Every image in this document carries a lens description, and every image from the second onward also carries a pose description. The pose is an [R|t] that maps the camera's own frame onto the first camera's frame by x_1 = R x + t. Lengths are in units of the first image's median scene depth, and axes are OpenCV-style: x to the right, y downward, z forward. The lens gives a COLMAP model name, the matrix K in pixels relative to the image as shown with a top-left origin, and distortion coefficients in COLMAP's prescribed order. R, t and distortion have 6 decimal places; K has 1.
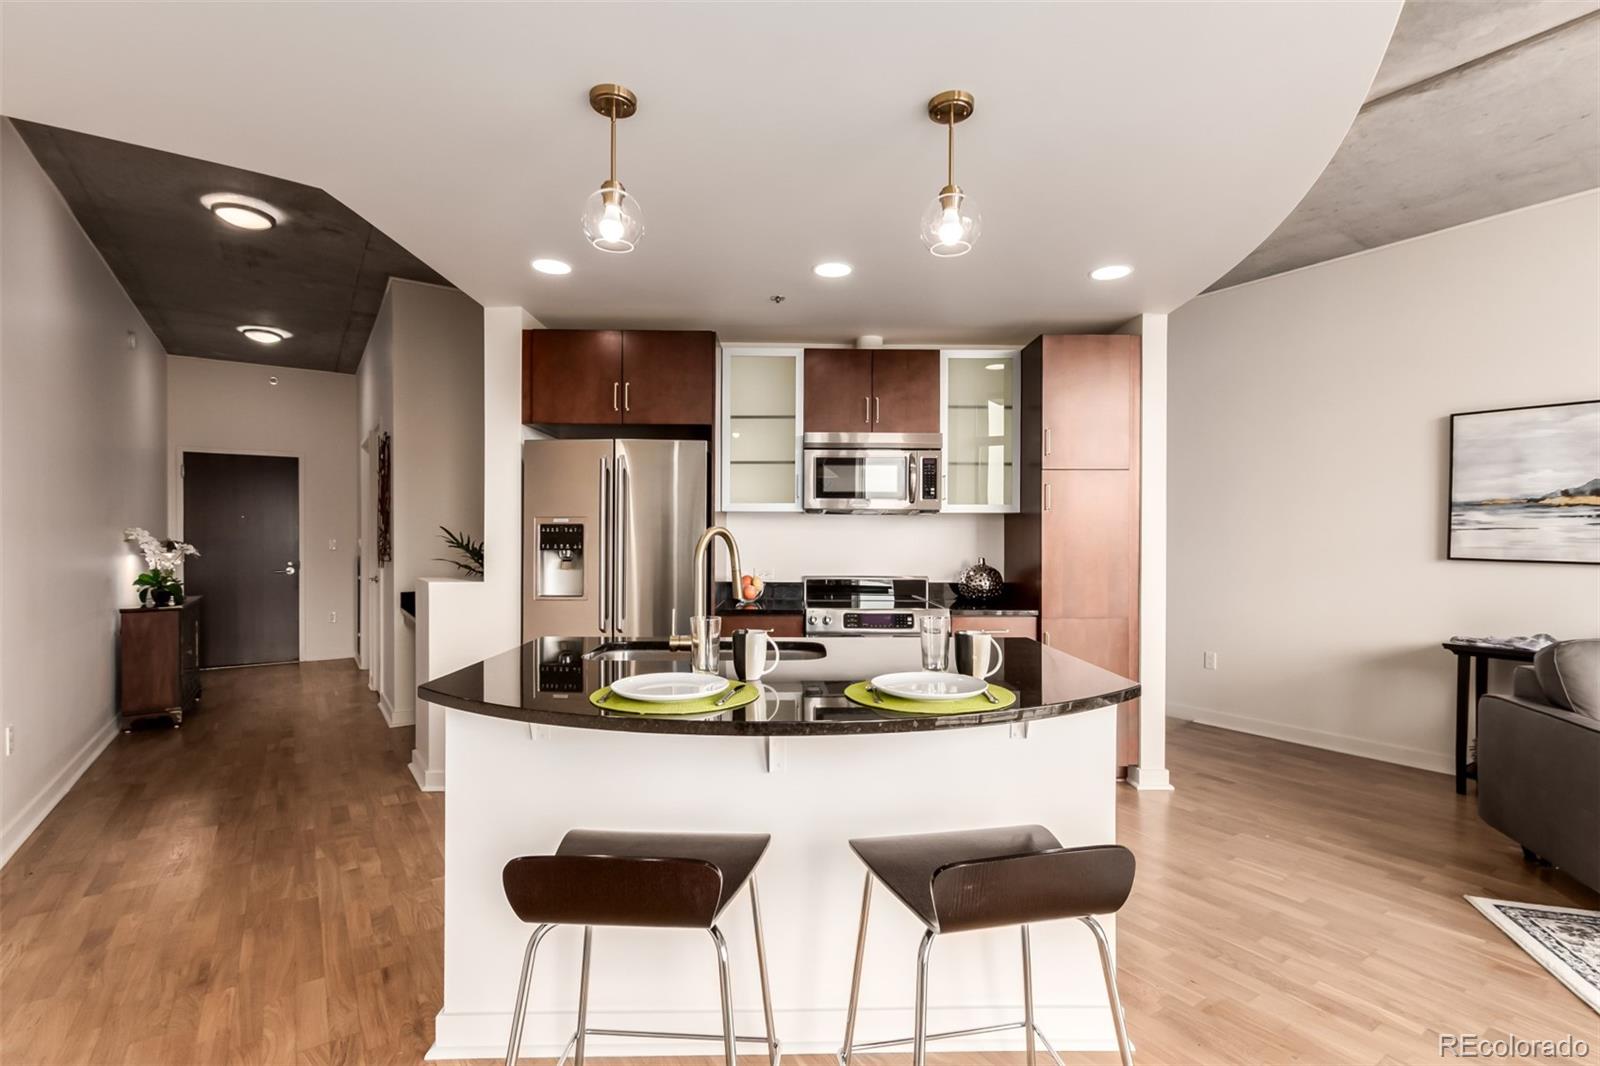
lens RADIAL K [[730.2, 0, 813.2], [0, 730.2, 537.0], [0, 0, 1]] dist [-0.001123, -0.000199]
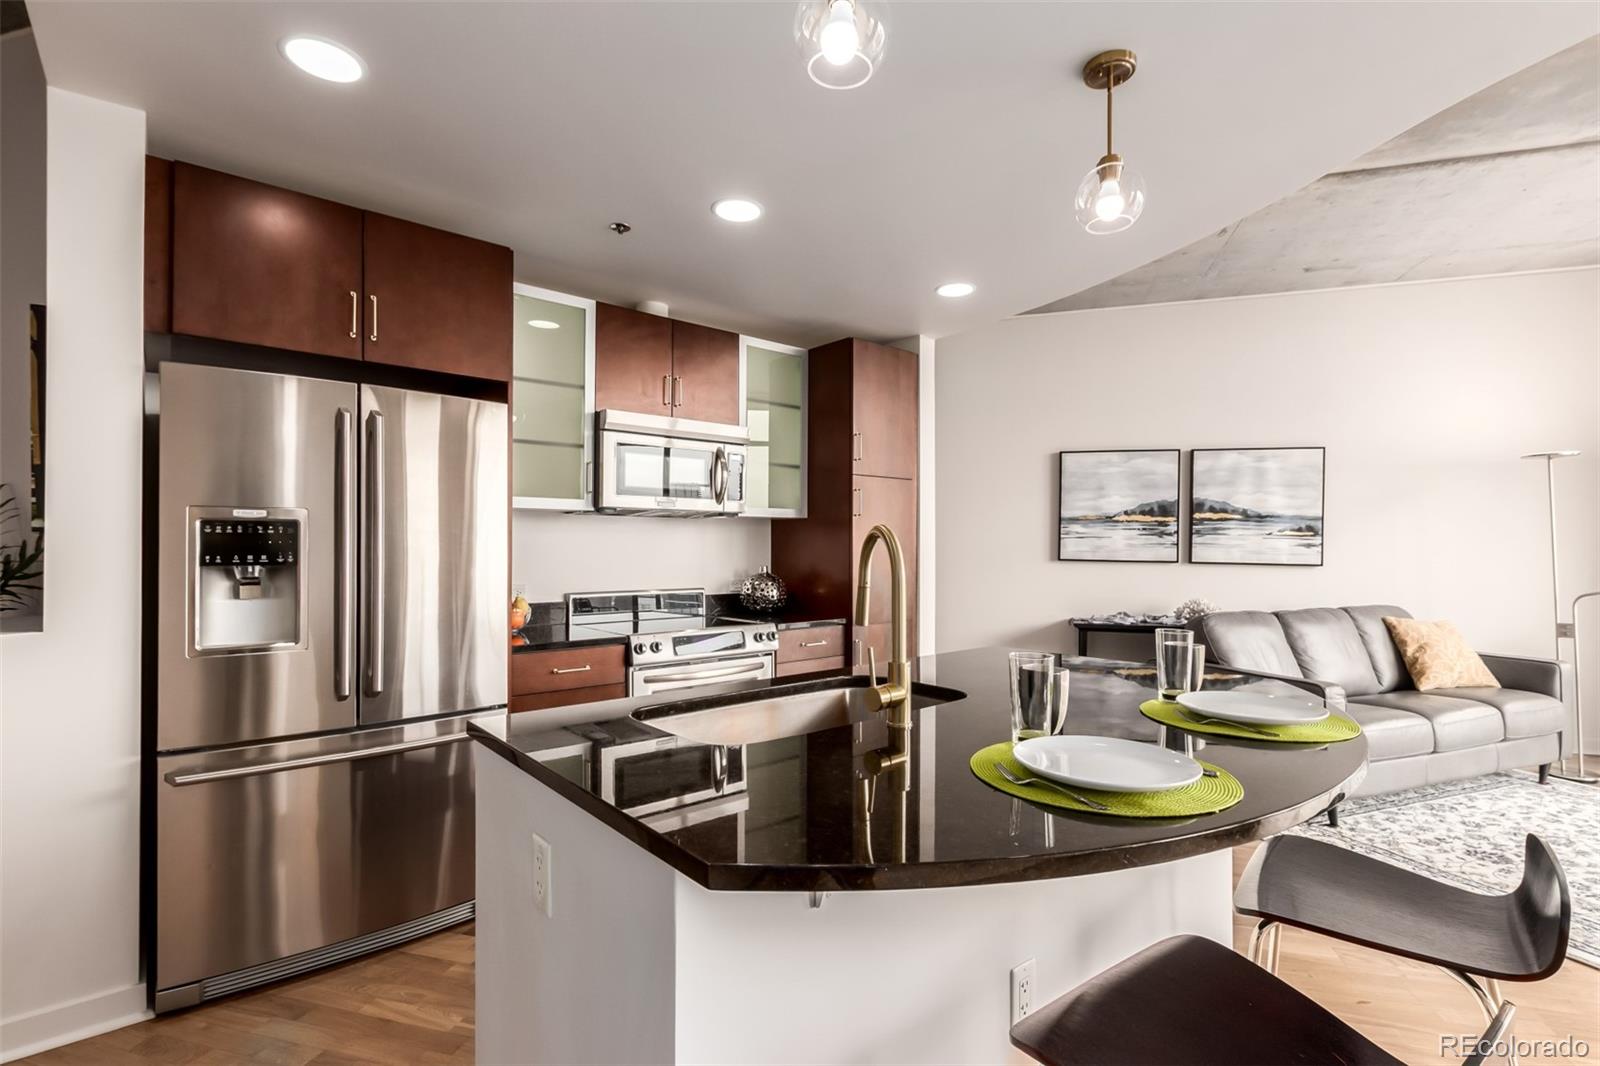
lens RADIAL K [[727.2, 0, 804.3], [0, 727.2, 539.4], [0, 0, 1]] dist [0.002743, 0.000296]
pose [[0.777698, 0.004066, 0.628625, -0.346895], [0.000402, 0.999976, -0.006966, 0.001693], [-0.628638, 0.005670, 0.777677, 0.274544]]
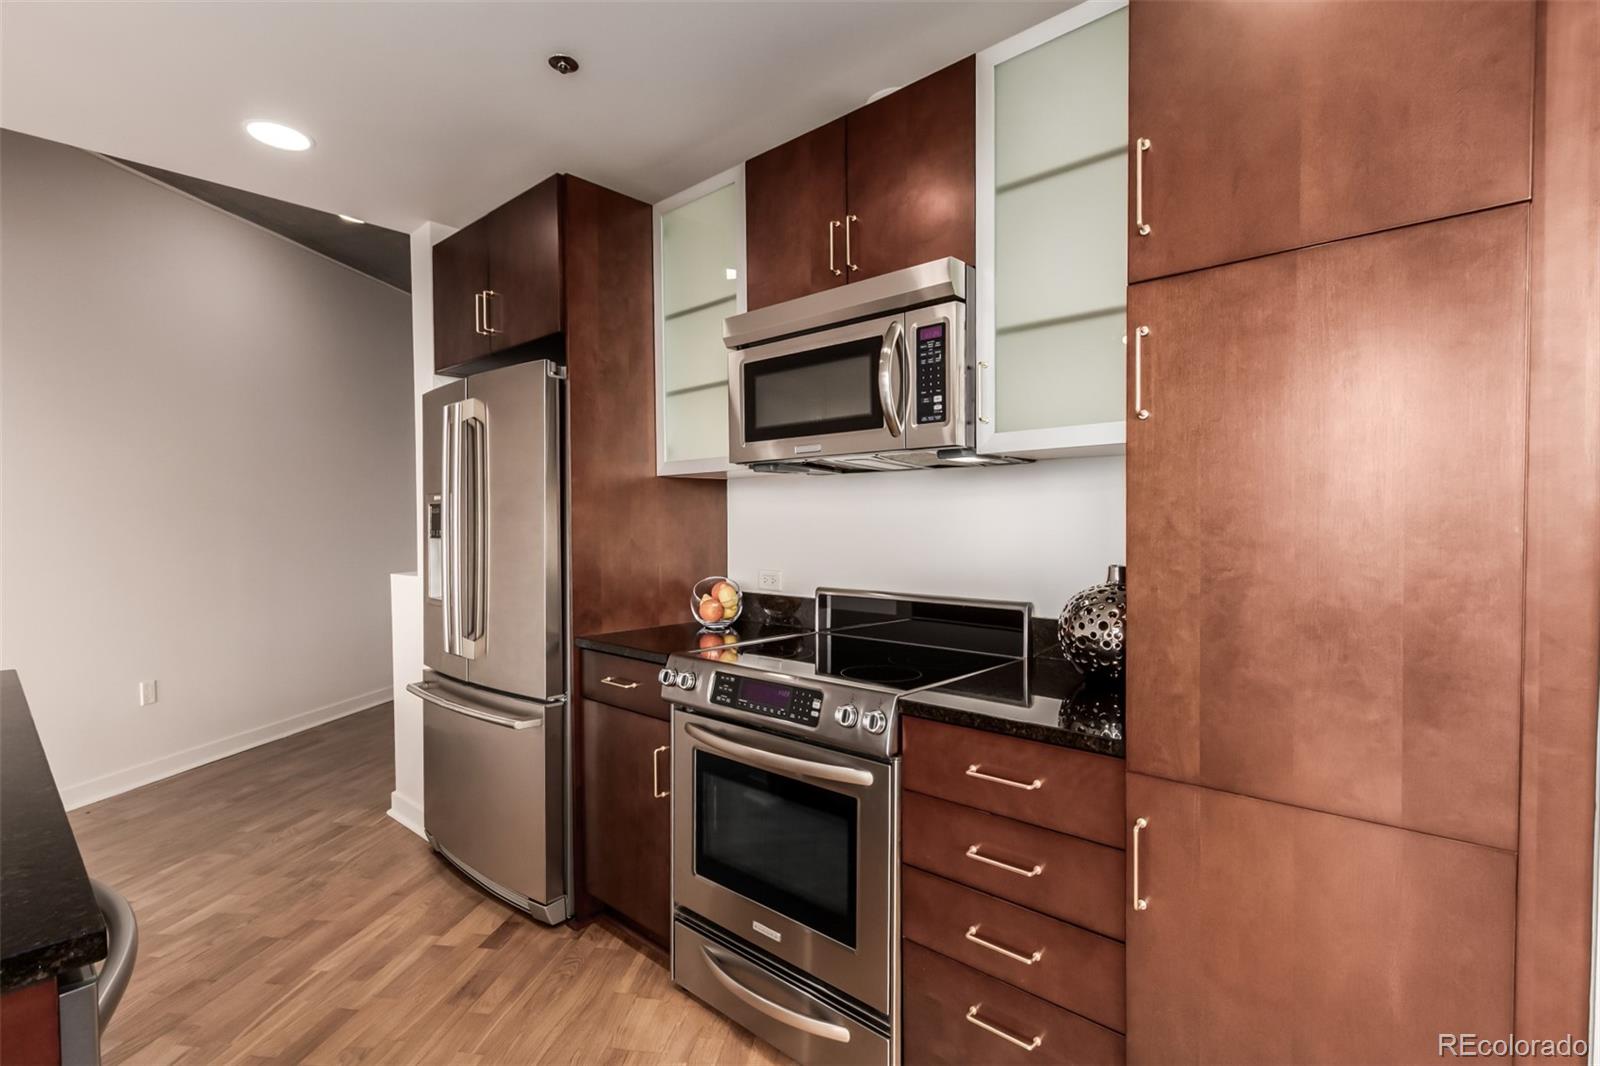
lens RADIAL K [[742.2, 0, 816.6], [0, 742.2, 536.4], [0, 0, 1]] dist [0.001487, -0.000182]
pose [[0.735302, 0.008017, -0.677692, 0.420050], [0.007003, 0.999787, 0.019425, 0.004573], [0.677703, -0.019029, 0.735090, 0.671083]]
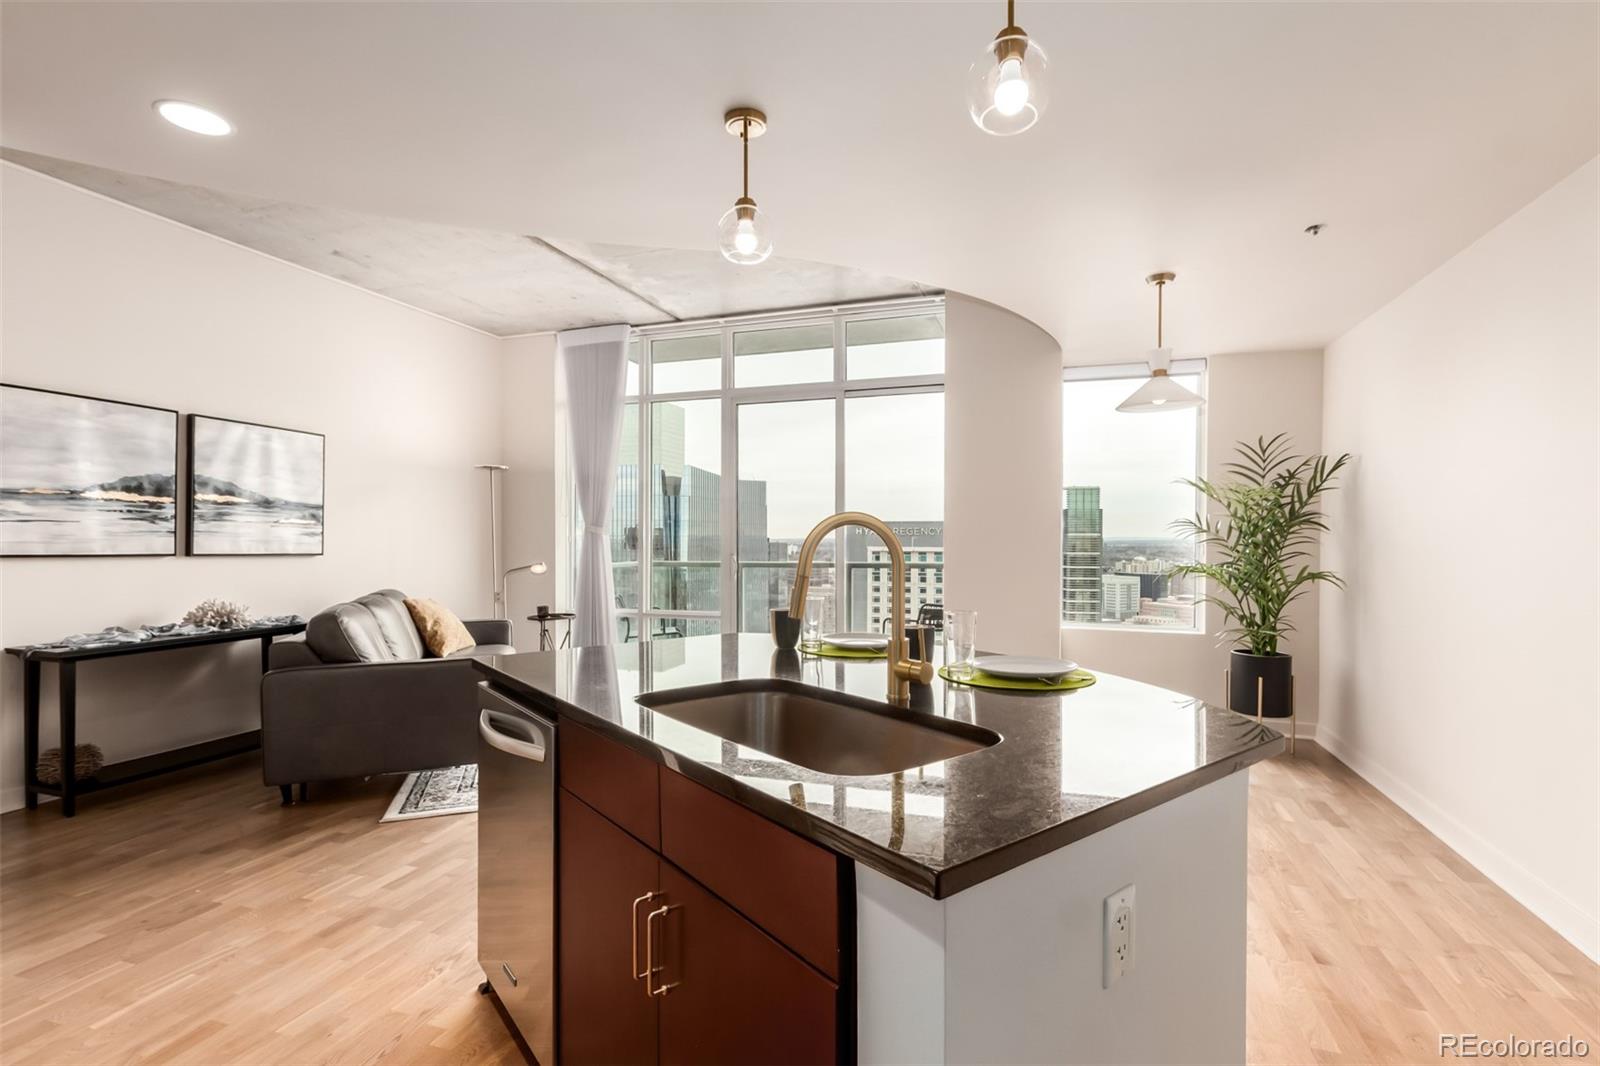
lens RADIAL K [[752.4, 0, 801.4], [0, 752.4, 543.8], [0, 0, 1]] dist [0.000636, 0.000011]
pose [[-0.594971, -0.012067, 0.803657, -0.379704], [-0.004959, 0.999923, 0.011342, 0.001568], [-0.803732, 0.002763, -0.594985, 0.809349]]
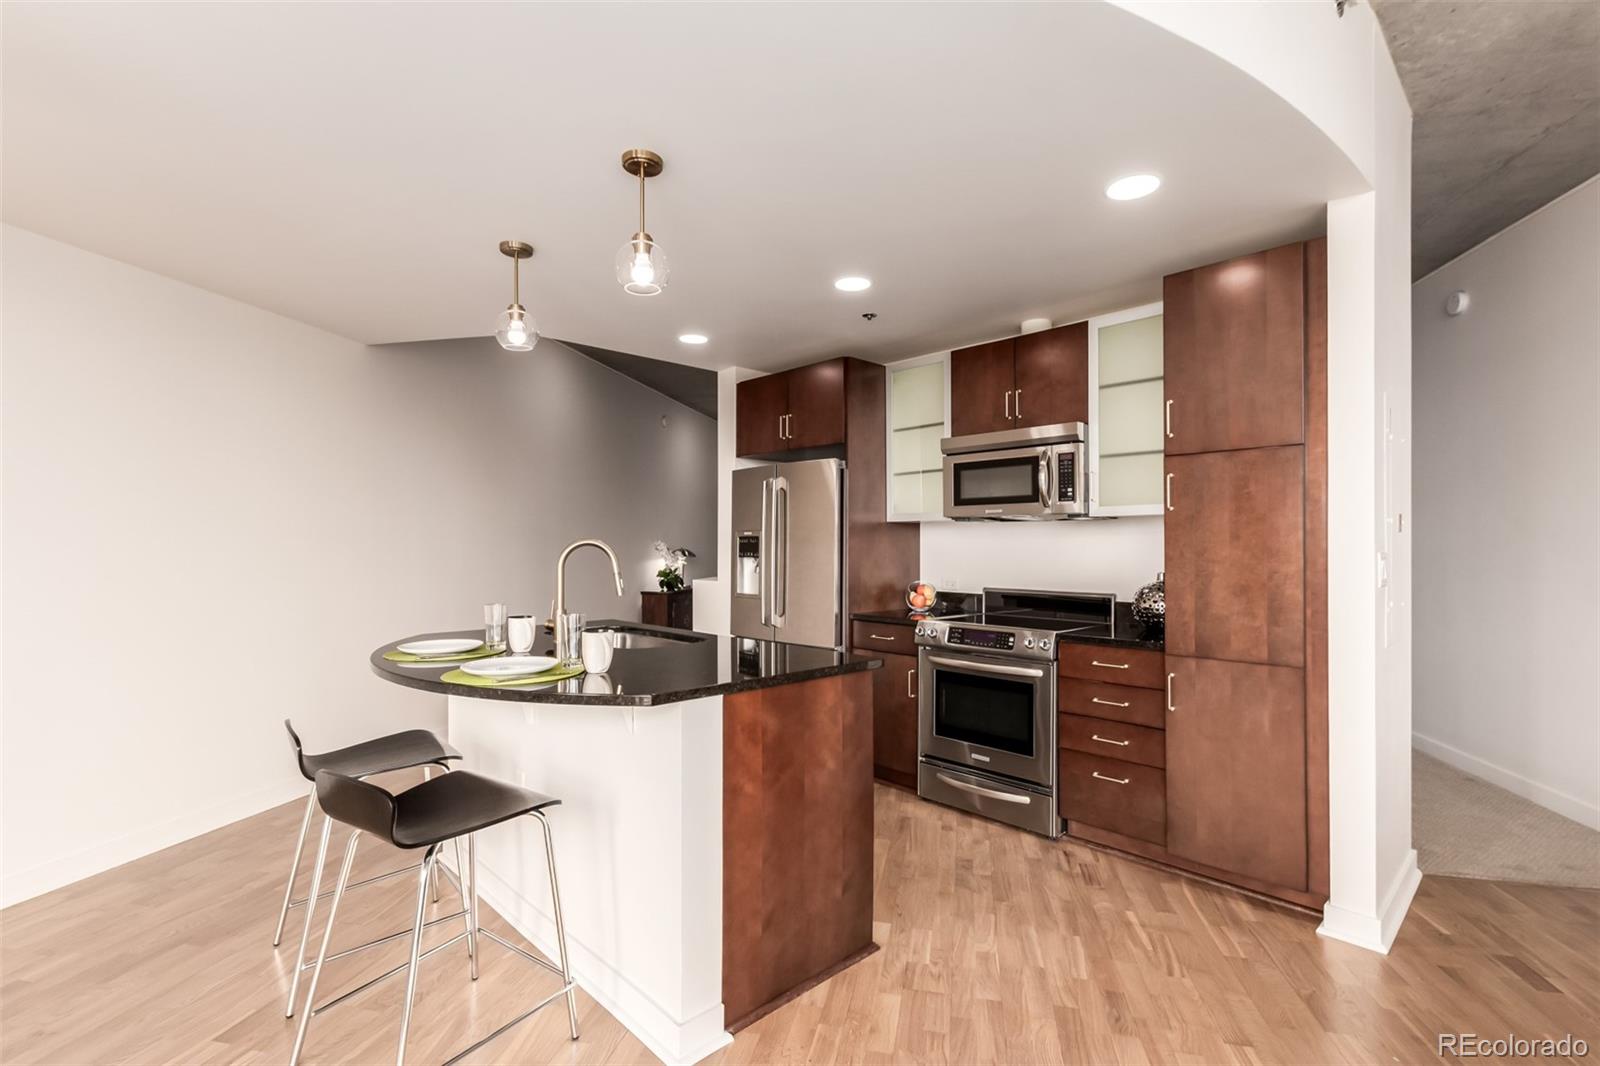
lens RADIAL K [[730.2, 0, 813.2], [0, 730.2, 537.0], [0, 0, 1]] dist [-0.001123, -0.000199]
pose [[0.684907, -0.009843, -0.728564, 0.600911], [0.001465, 0.999925, -0.012131, -0.000961], [0.728629, 0.007242, 0.684870, 0.219453]]
